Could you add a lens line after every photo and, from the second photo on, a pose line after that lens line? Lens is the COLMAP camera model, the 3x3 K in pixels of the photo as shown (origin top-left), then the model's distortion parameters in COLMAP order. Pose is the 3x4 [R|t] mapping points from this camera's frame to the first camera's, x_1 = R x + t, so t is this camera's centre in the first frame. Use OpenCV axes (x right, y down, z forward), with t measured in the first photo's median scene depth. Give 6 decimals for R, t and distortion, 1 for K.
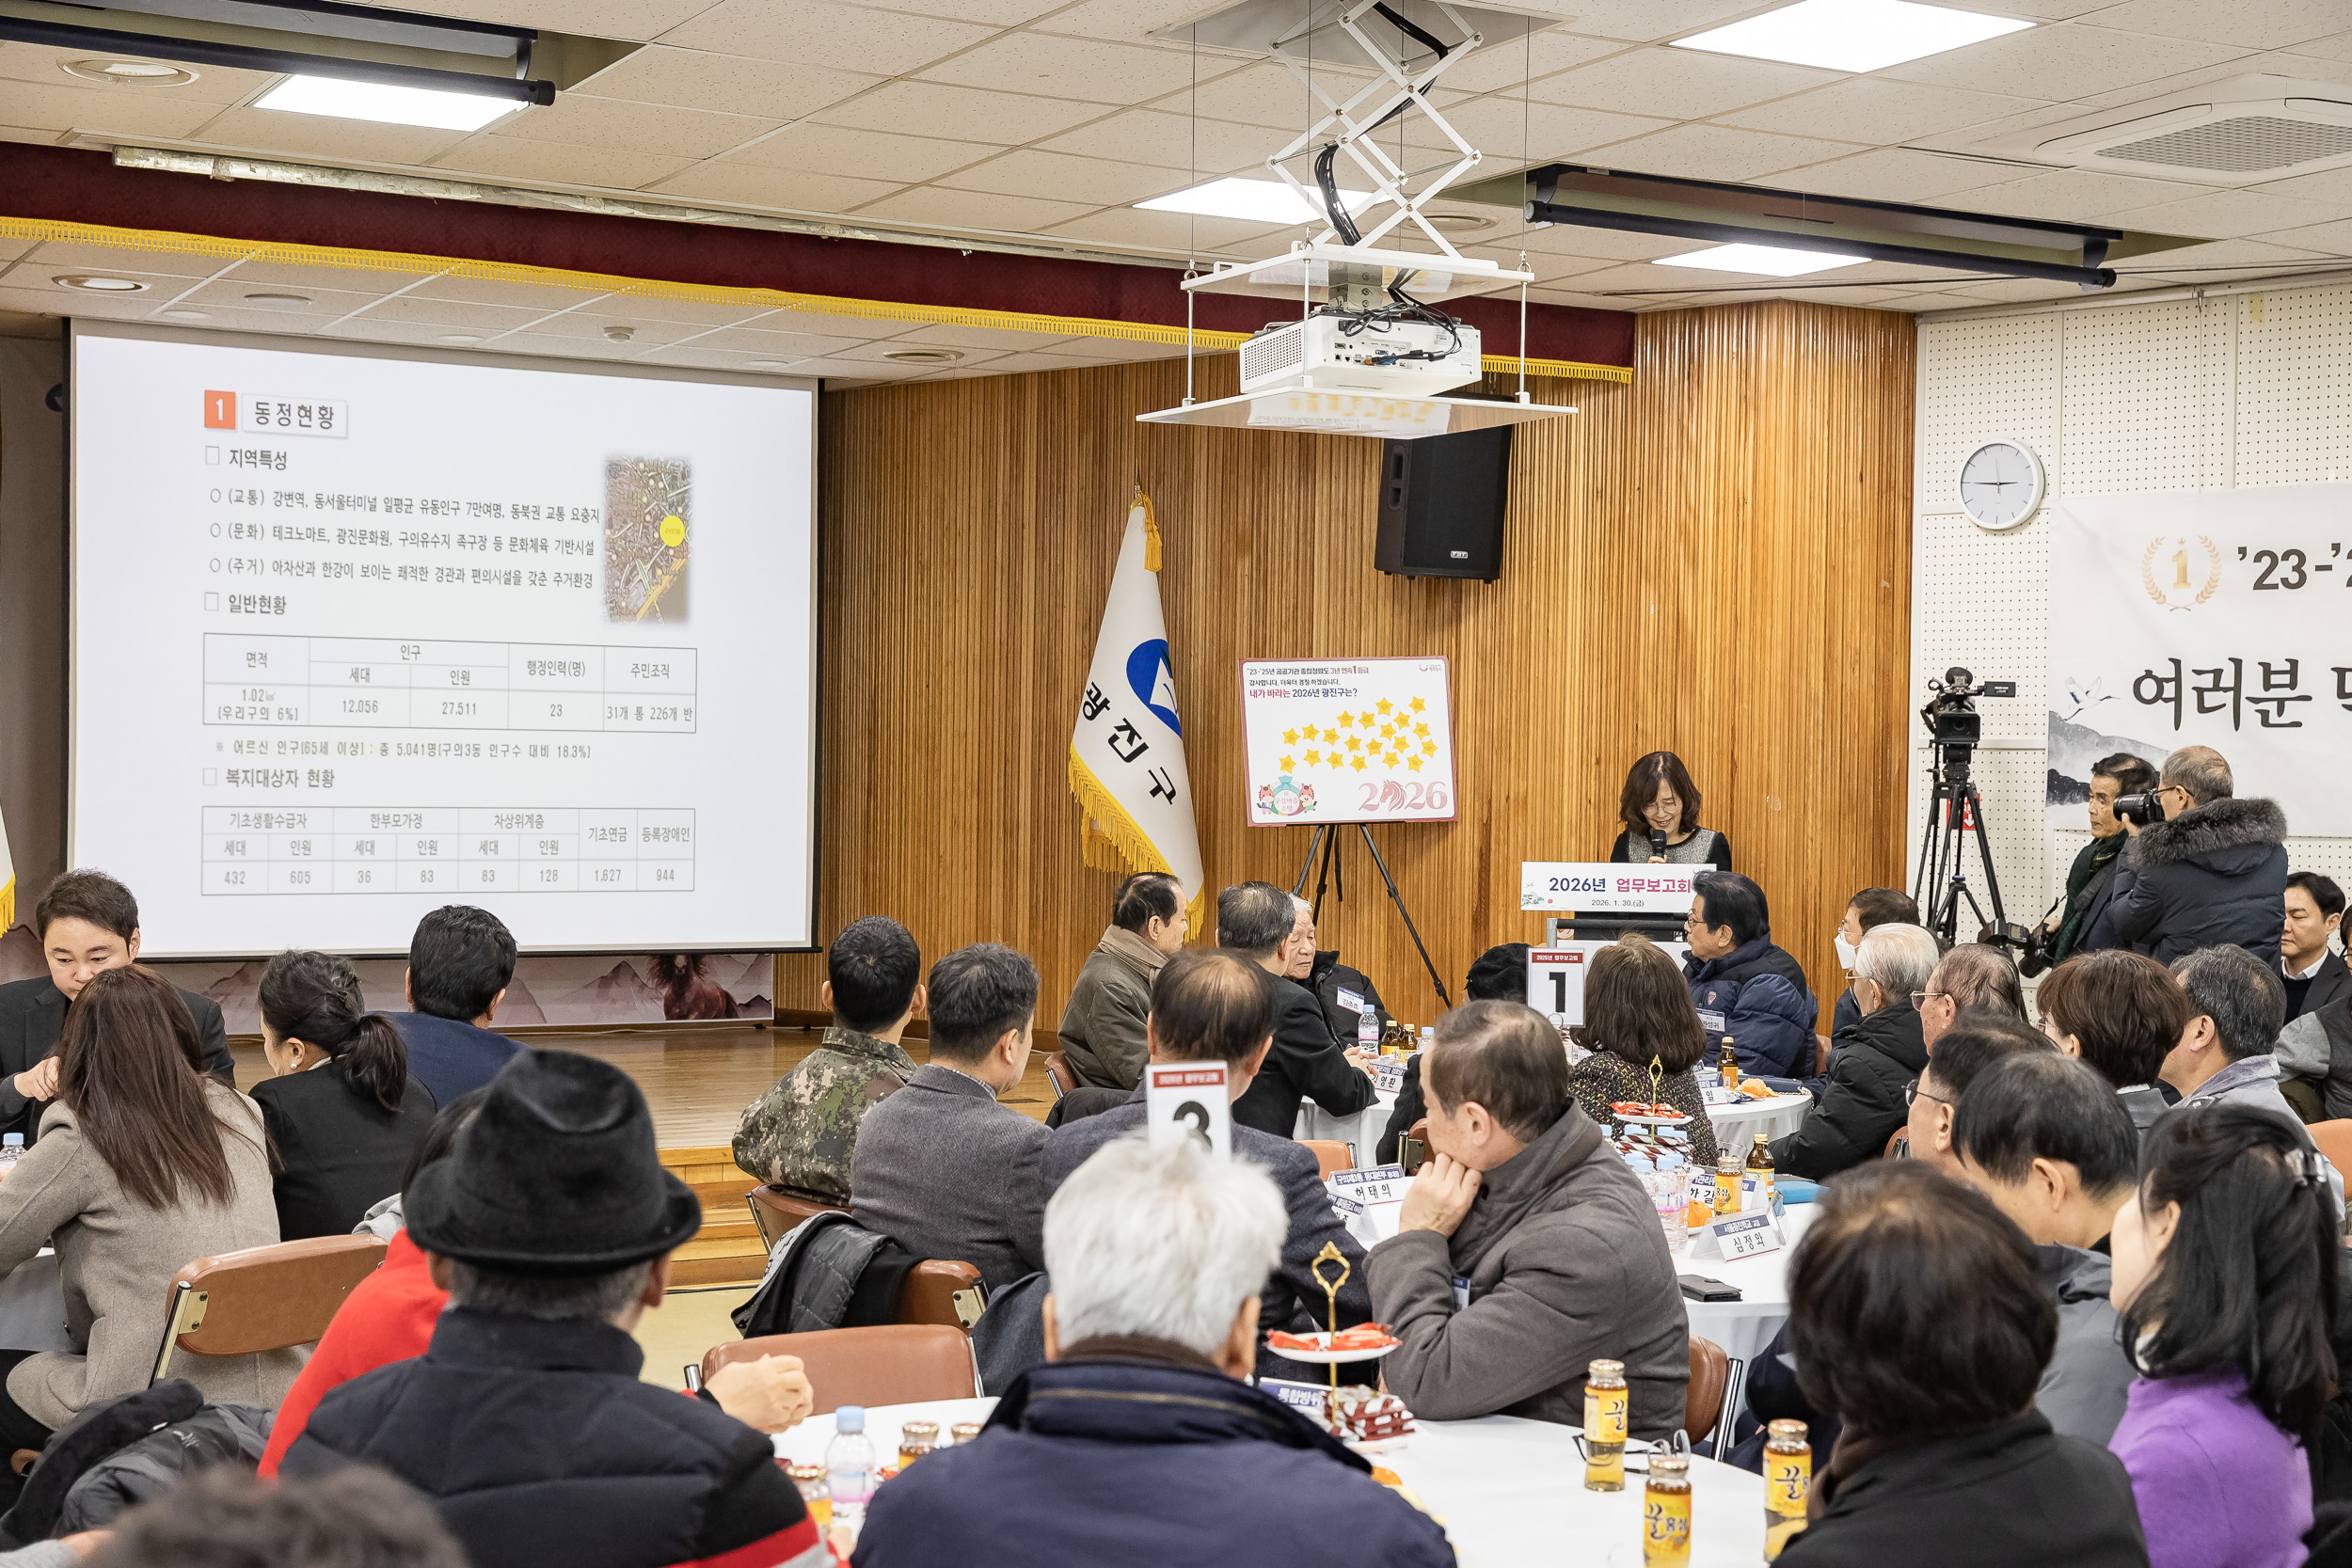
lens RADIAL K [[3198.0, 0, 1209.2], [0, 3198.0, 827.0], [0, 0, 1]] dist [0.044007, 0.000000]
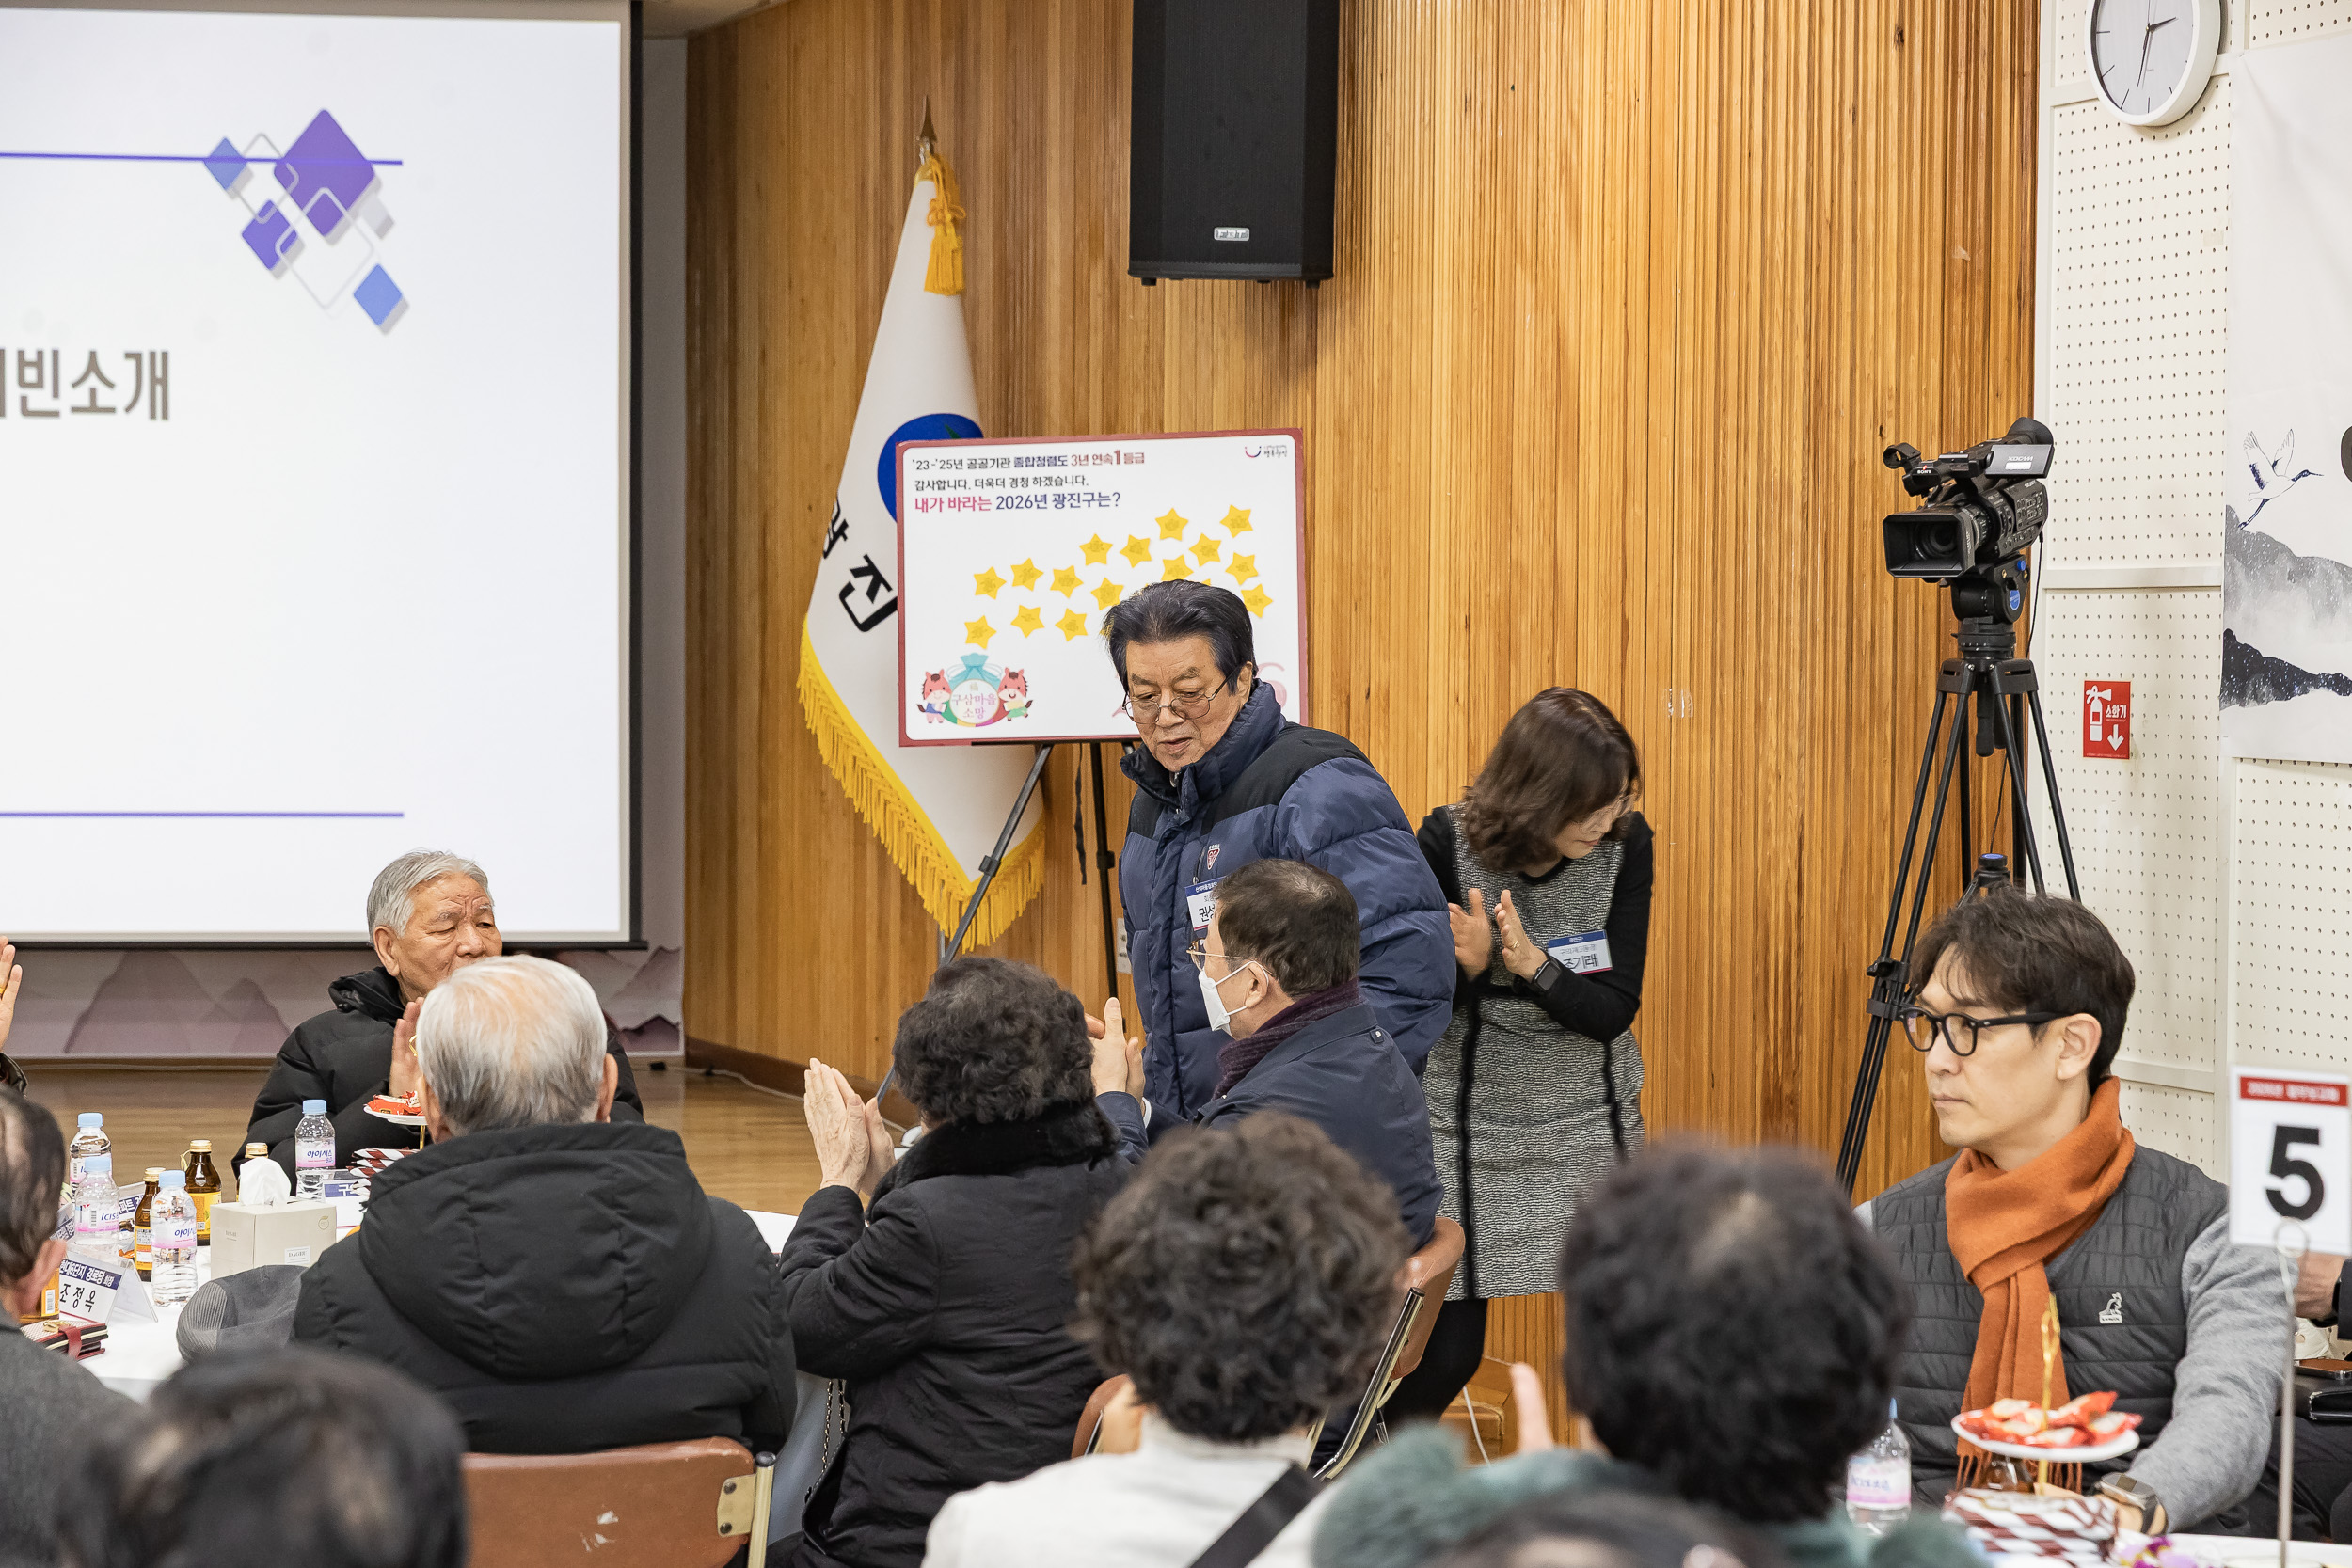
lens RADIAL K [[4424.8, 0, 1162.2], [0, 4424.8, 809.0], [0, 0, 1]] dist [0.085001, 0.000000]
pose [[0.913107, 0.008663, -0.407627, 0.362012], [-0.001882, 0.999853, 0.017034, -0.002388], [0.407715, -0.014787, 0.912989, 0.319096]]
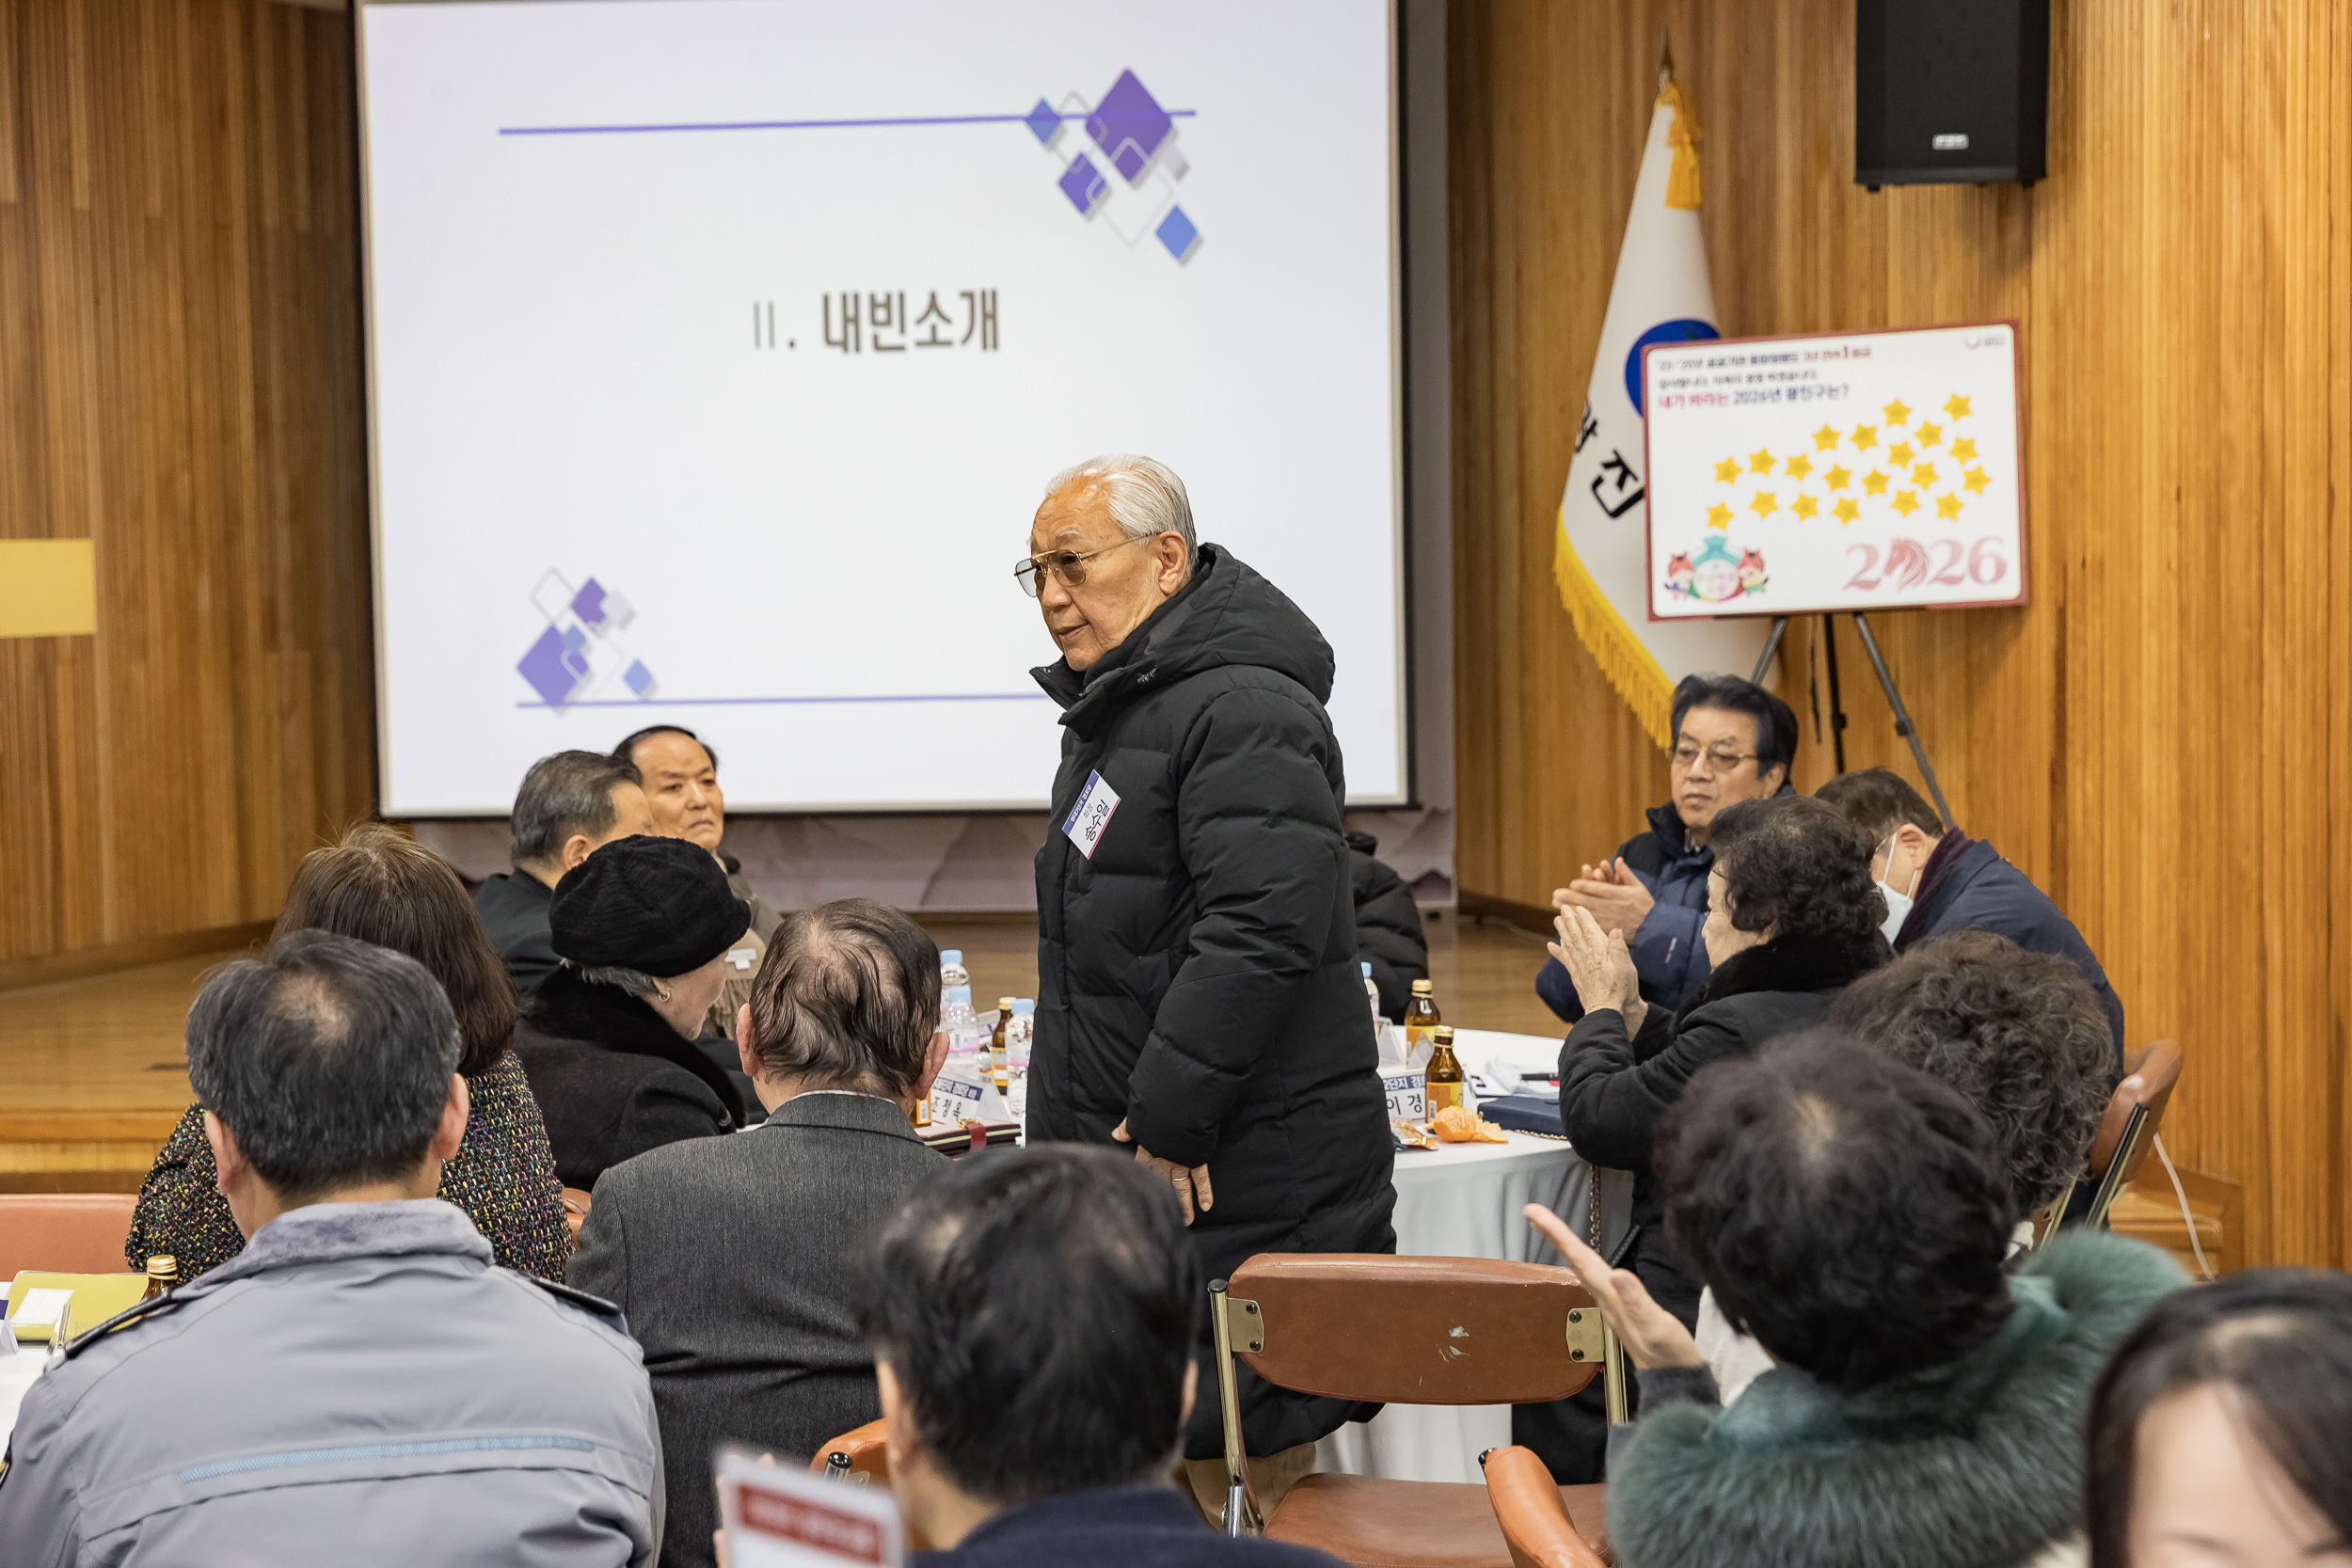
lens RADIAL K [[4009.8, 0, 1174.2], [0, 4009.8, 824.1], [0, 0, 1]] dist [0.061755, 0.000000]
pose [[0.827800, 0.011623, -0.560903, 0.364358], [0.019163, 0.998616, 0.048974, -0.000766], [0.560696, -0.051289, 0.826431, 0.312578]]
